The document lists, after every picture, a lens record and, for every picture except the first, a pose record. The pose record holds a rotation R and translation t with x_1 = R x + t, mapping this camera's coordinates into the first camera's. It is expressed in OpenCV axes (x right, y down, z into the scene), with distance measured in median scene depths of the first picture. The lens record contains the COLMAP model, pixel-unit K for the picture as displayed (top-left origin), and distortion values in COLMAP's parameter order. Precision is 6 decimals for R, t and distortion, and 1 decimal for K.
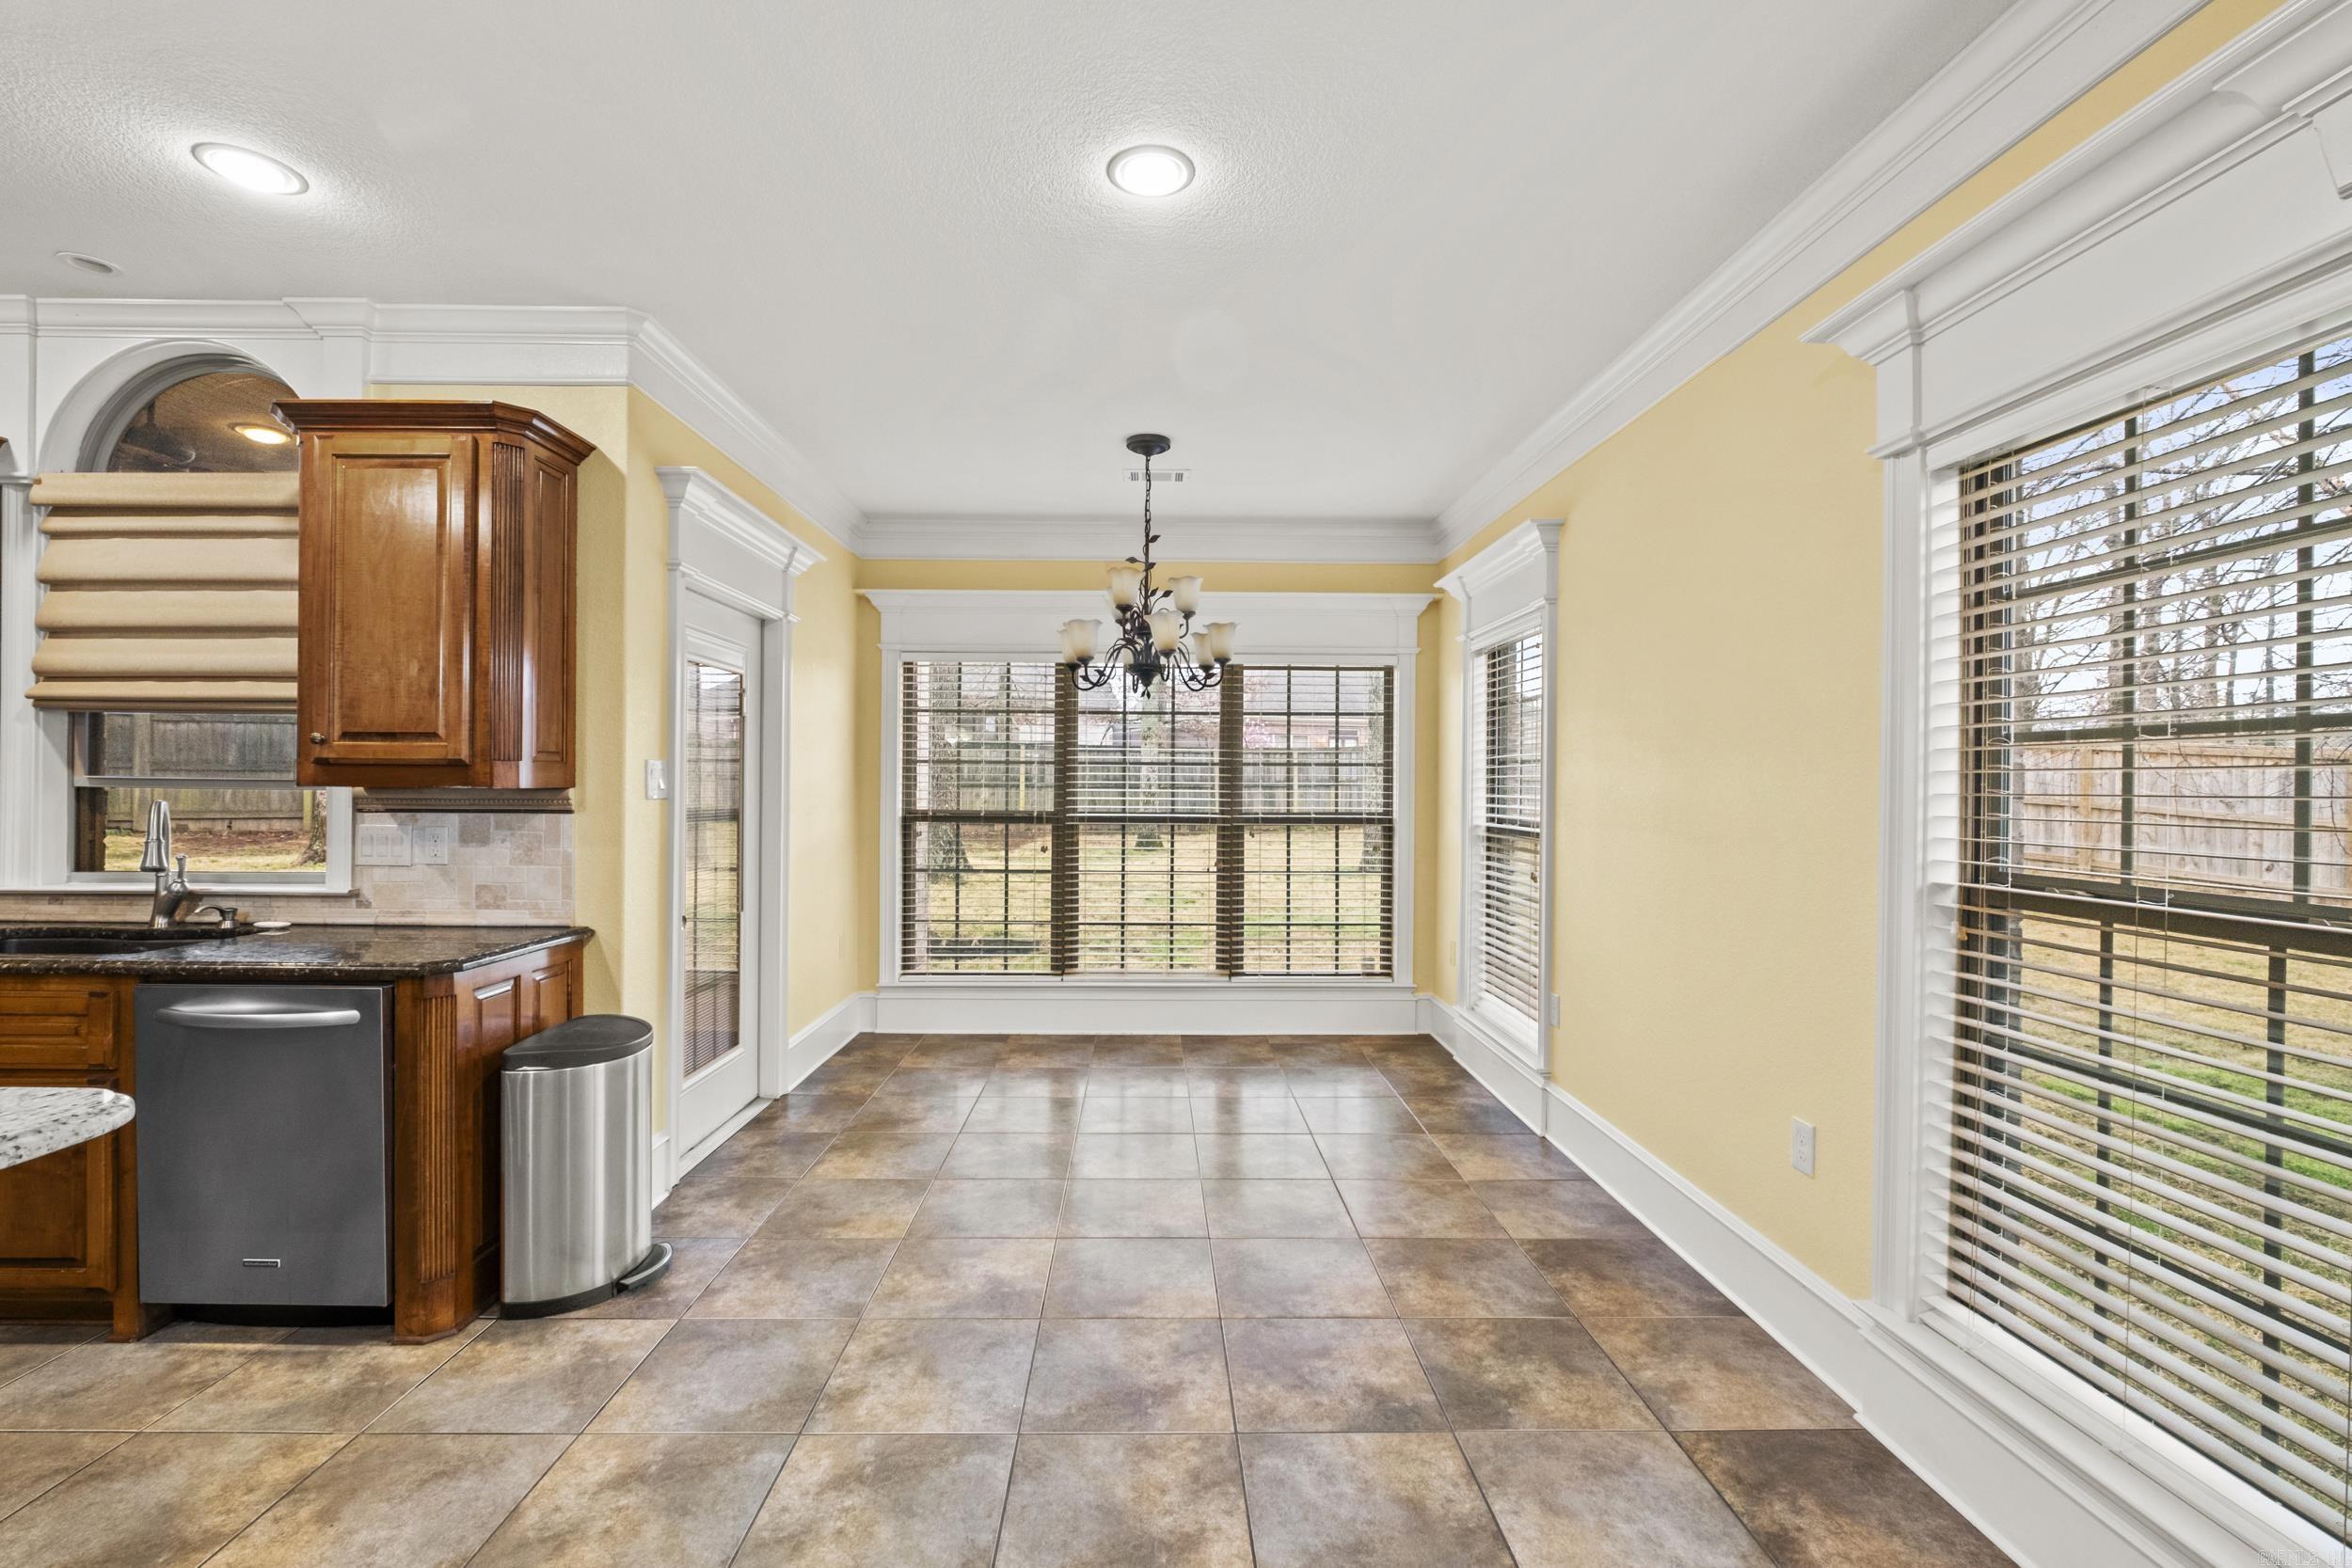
lens RADIAL K [[1014.1, 0, 1164.9], [0, 1014.1, 778.6], [0, 0, 1]] dist [-0.009631, -0.000415]
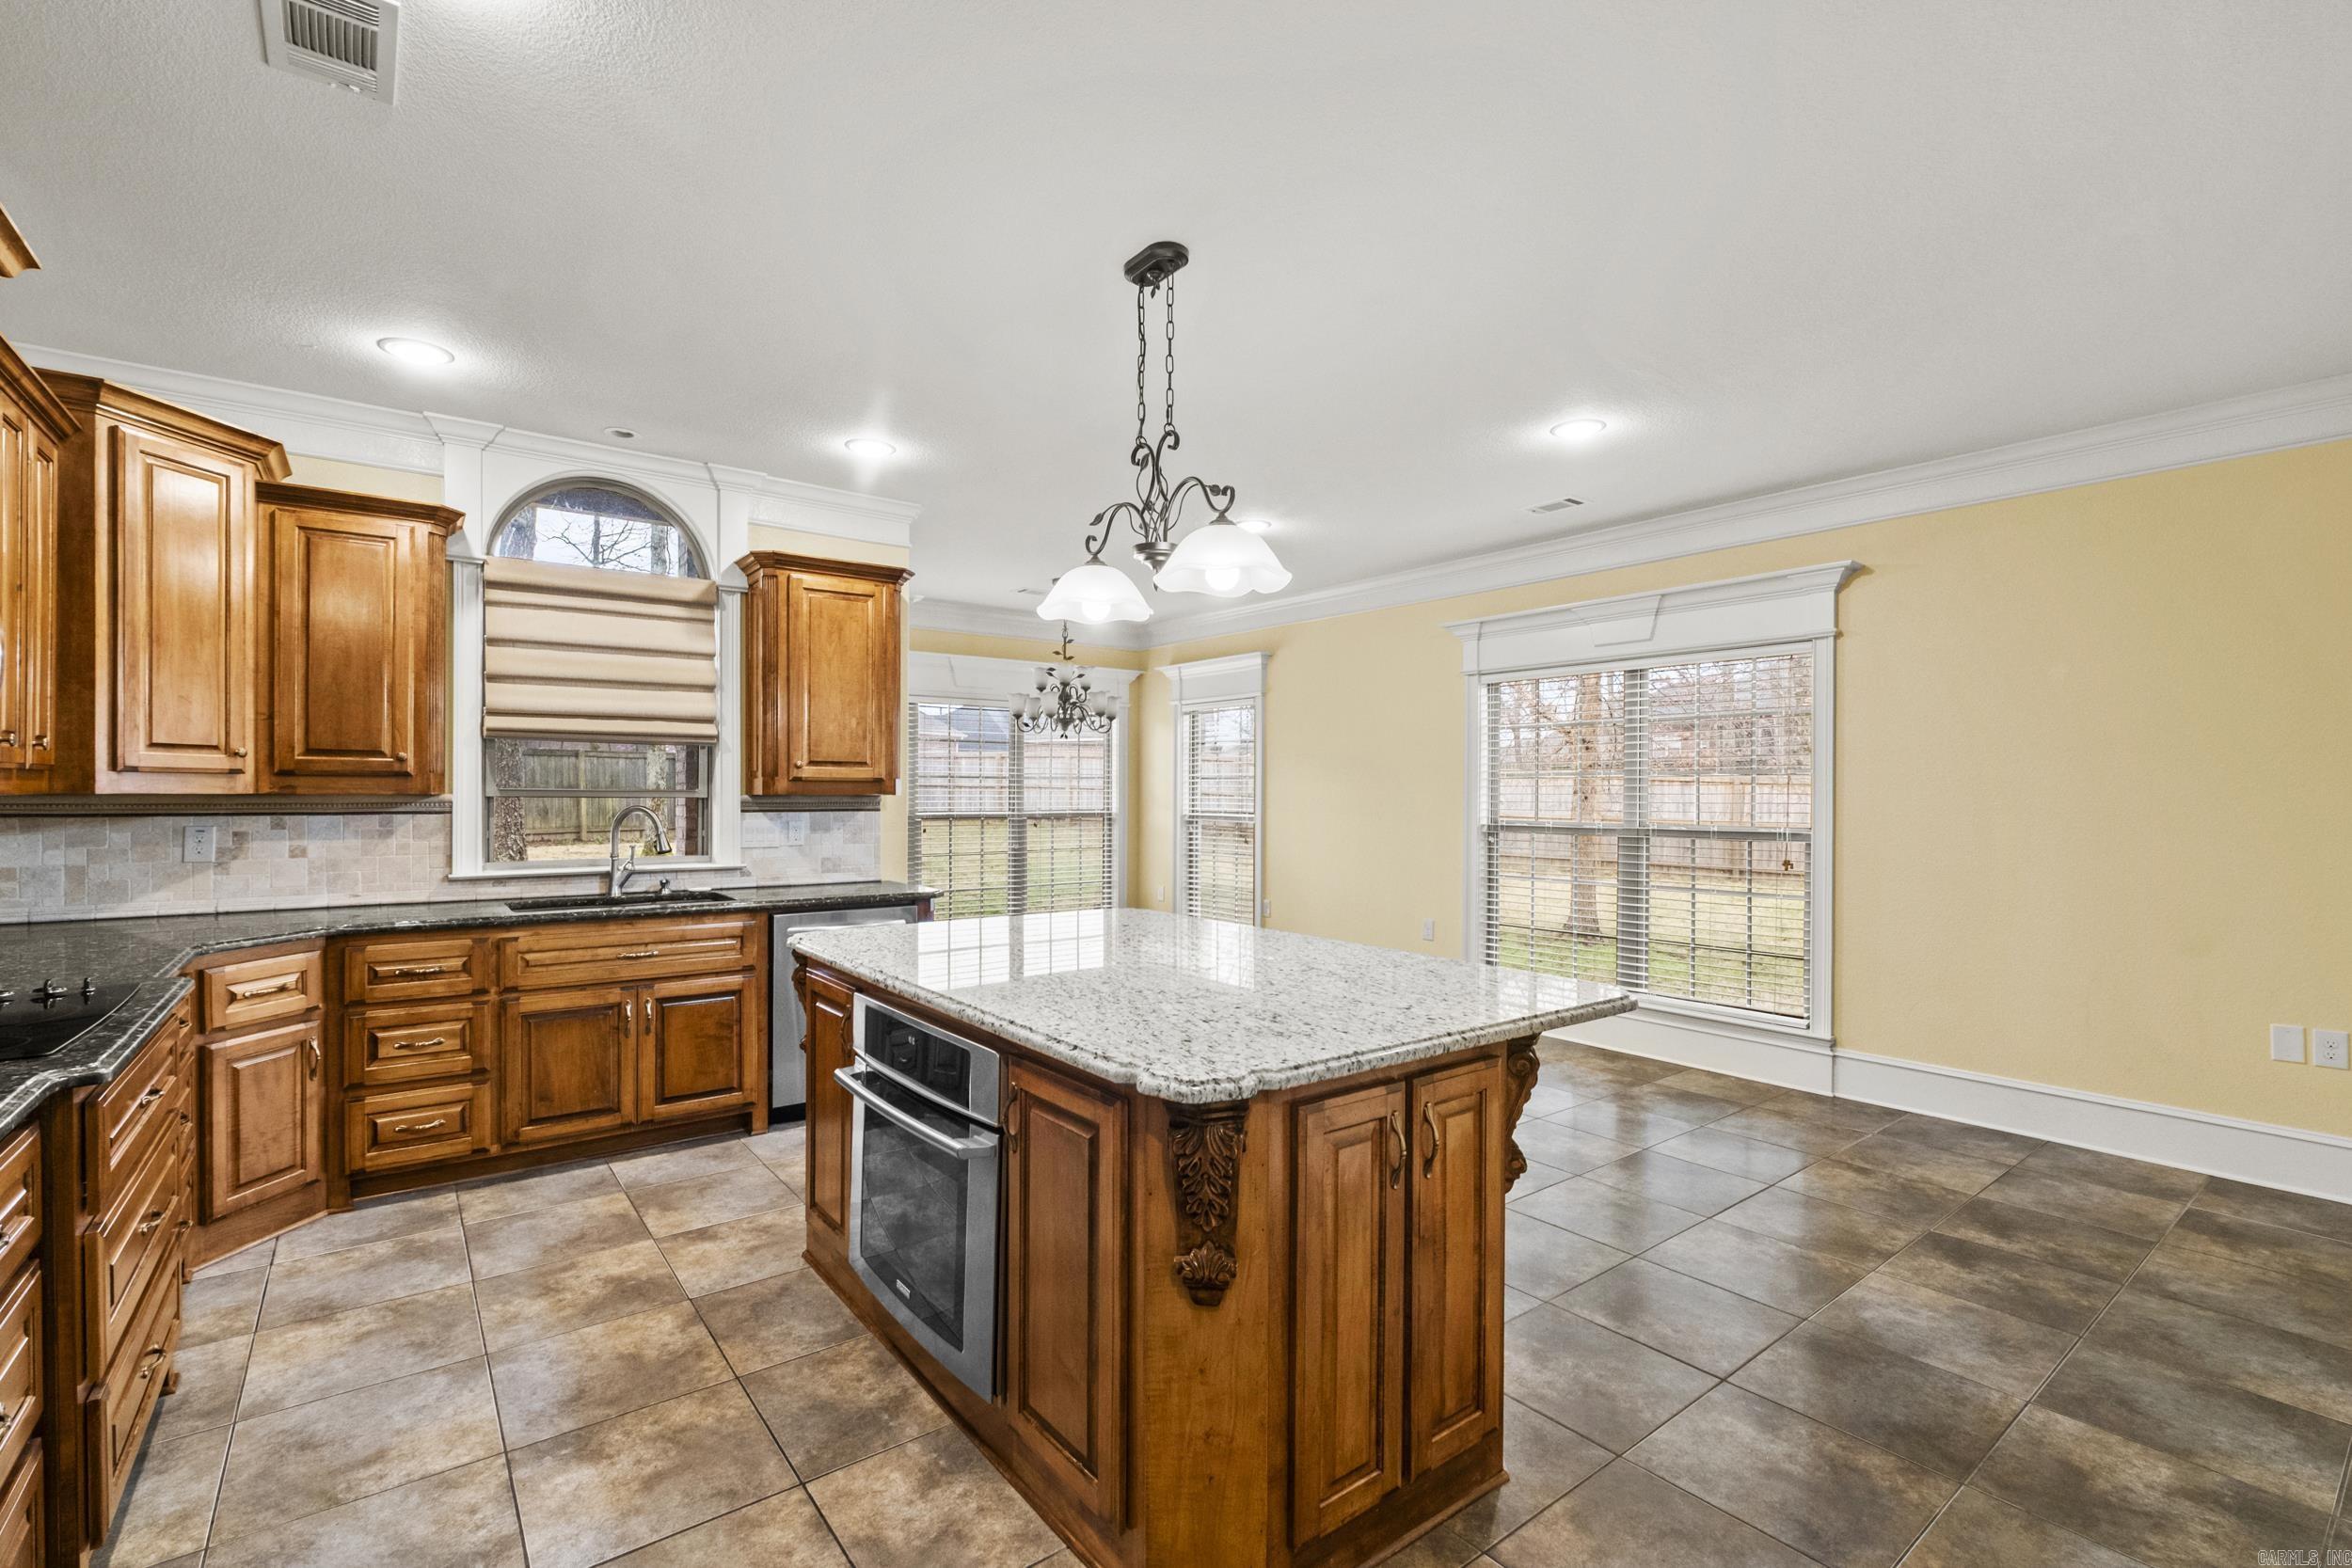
lens RADIAL K [[1024.3, 0, 1170.4], [0, 1024.3, 787.0], [0, 0, 1]] dist [-0.014998, -0.000086]
pose [[0.806712, -0.001087, 0.590944, -1.315795], [-0.000862, 0.999995, 0.003016, -0.009884], [-0.590945, -0.002943, 0.806707, -0.657767]]
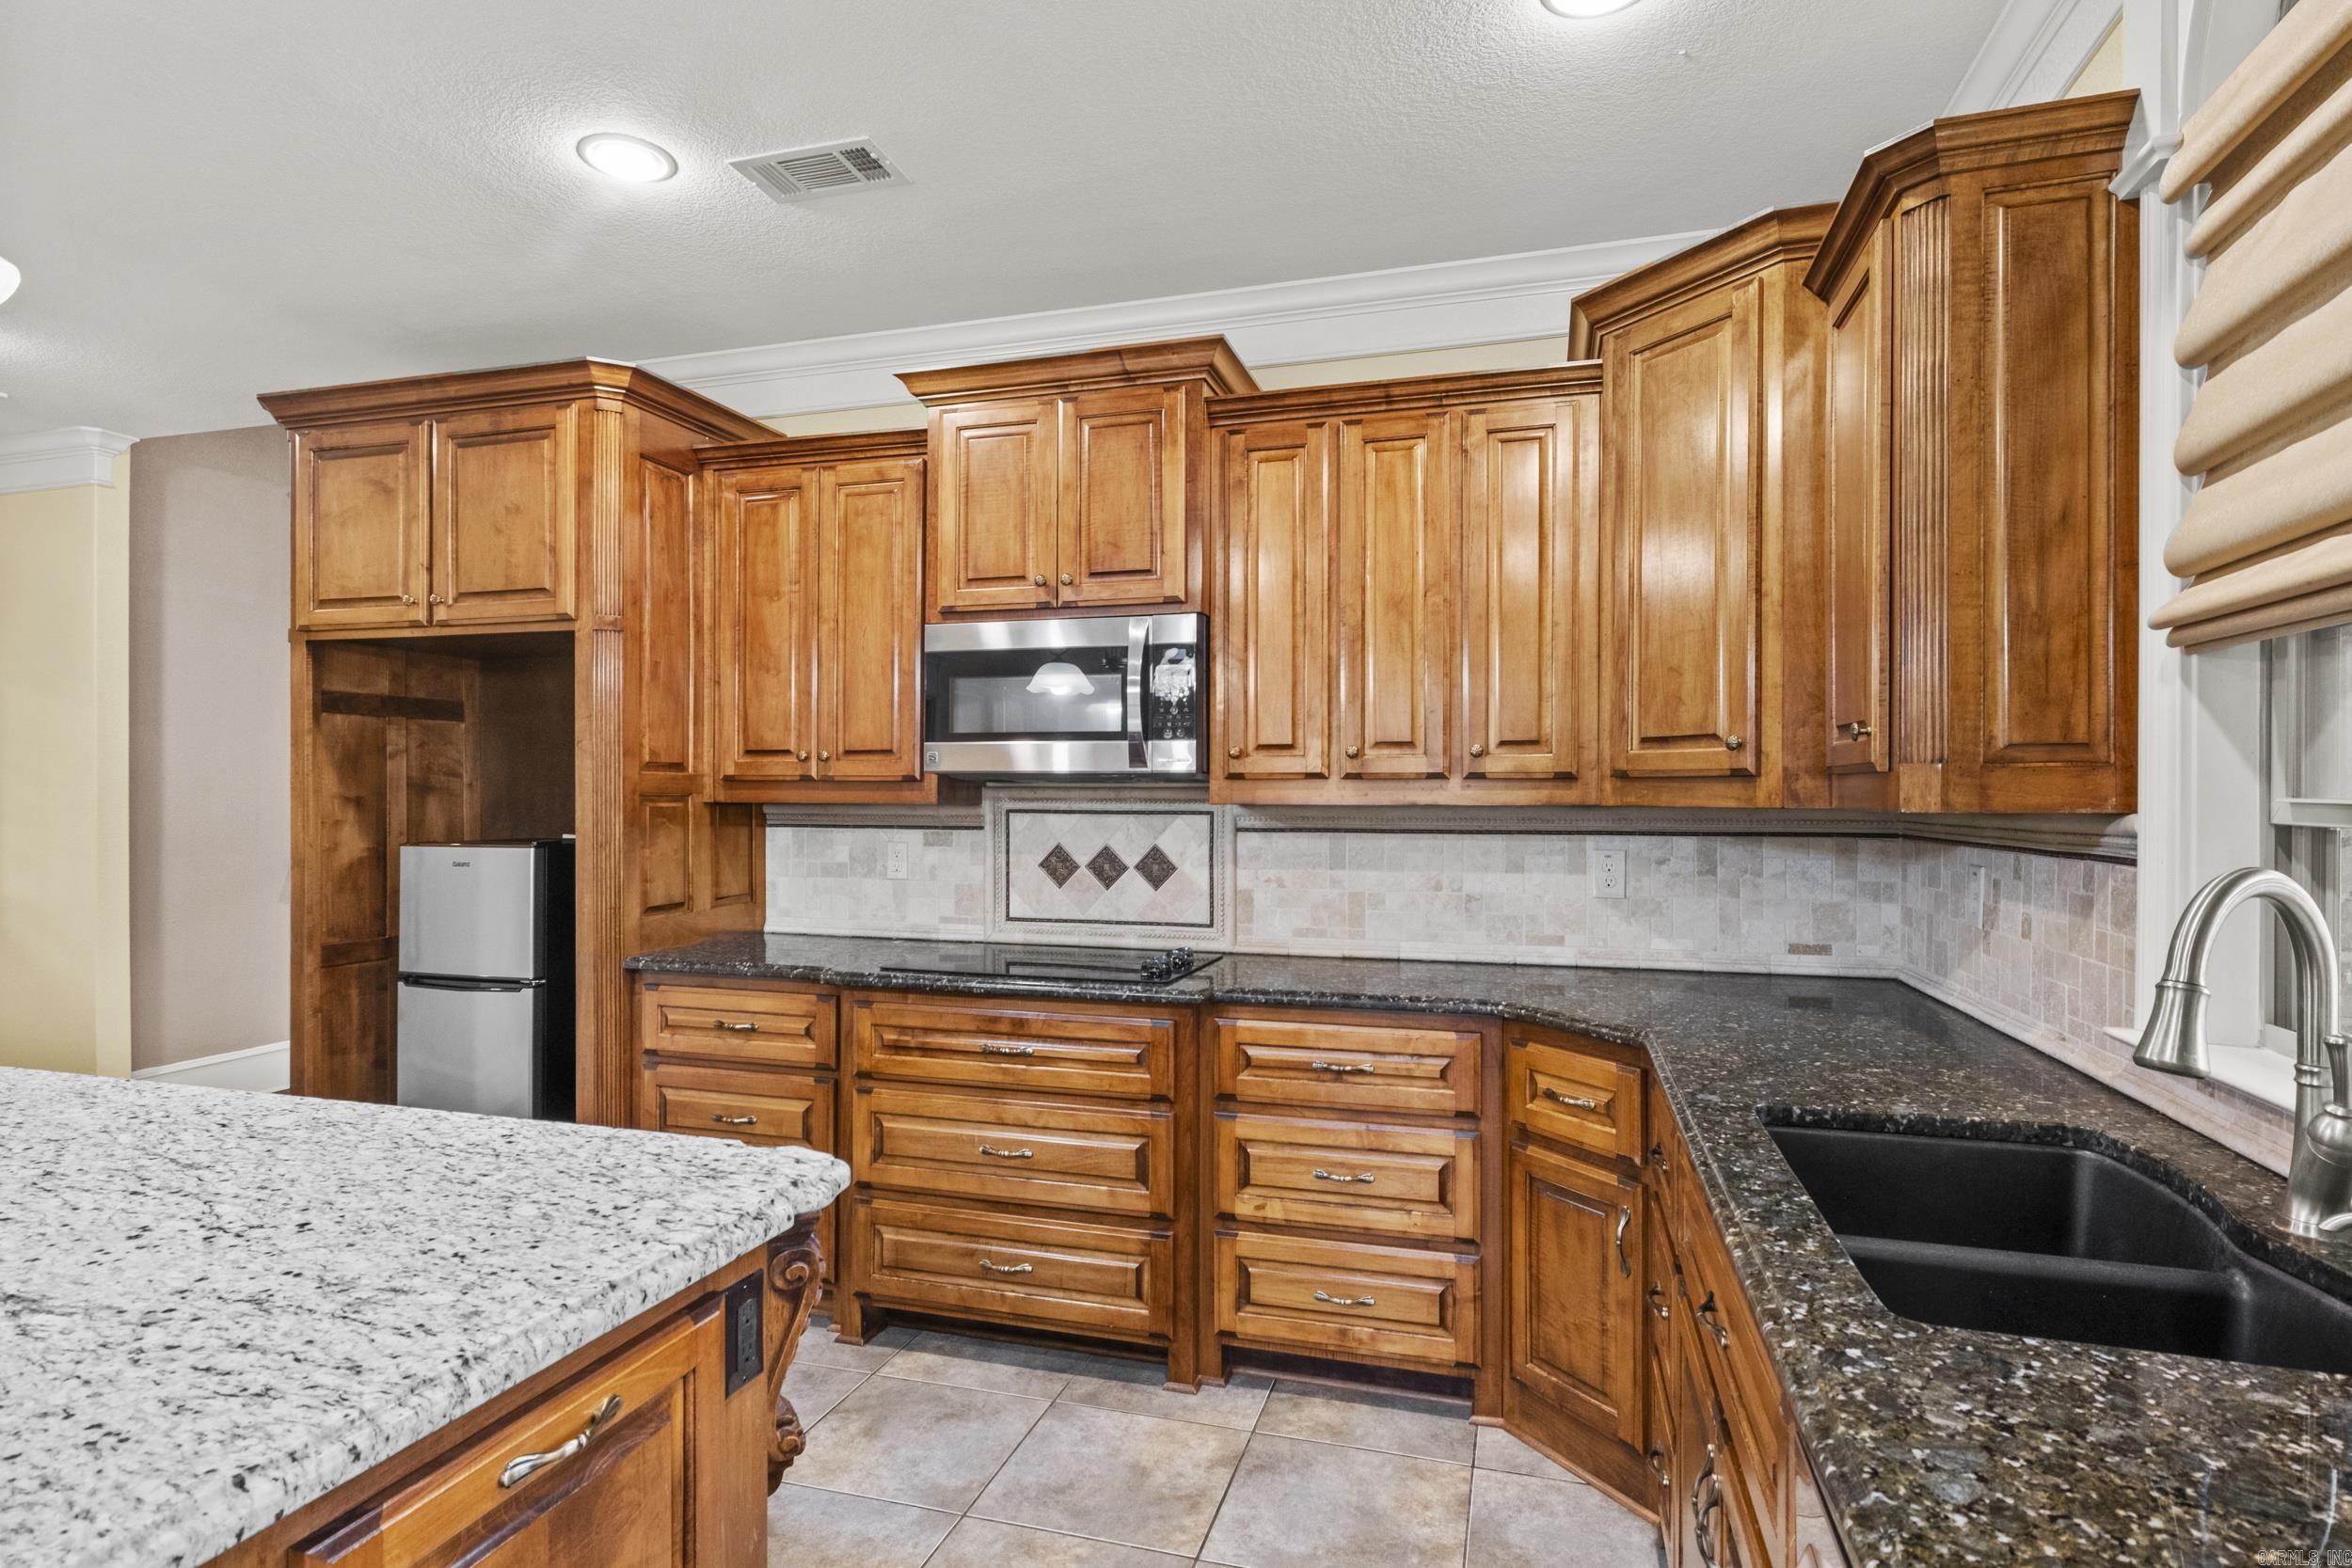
lens RADIAL K [[1205.4, 0, 1169.1], [0, 1205.4, 795.9], [0, 0, 1]] dist [0.000228, 0.000075]
pose [[-0.308056, -0.005545, -0.951352, -0.521513], [-0.000557, 0.999984, -0.005648, -0.000950], [0.951368, -0.001210, -0.308054, 0.812694]]
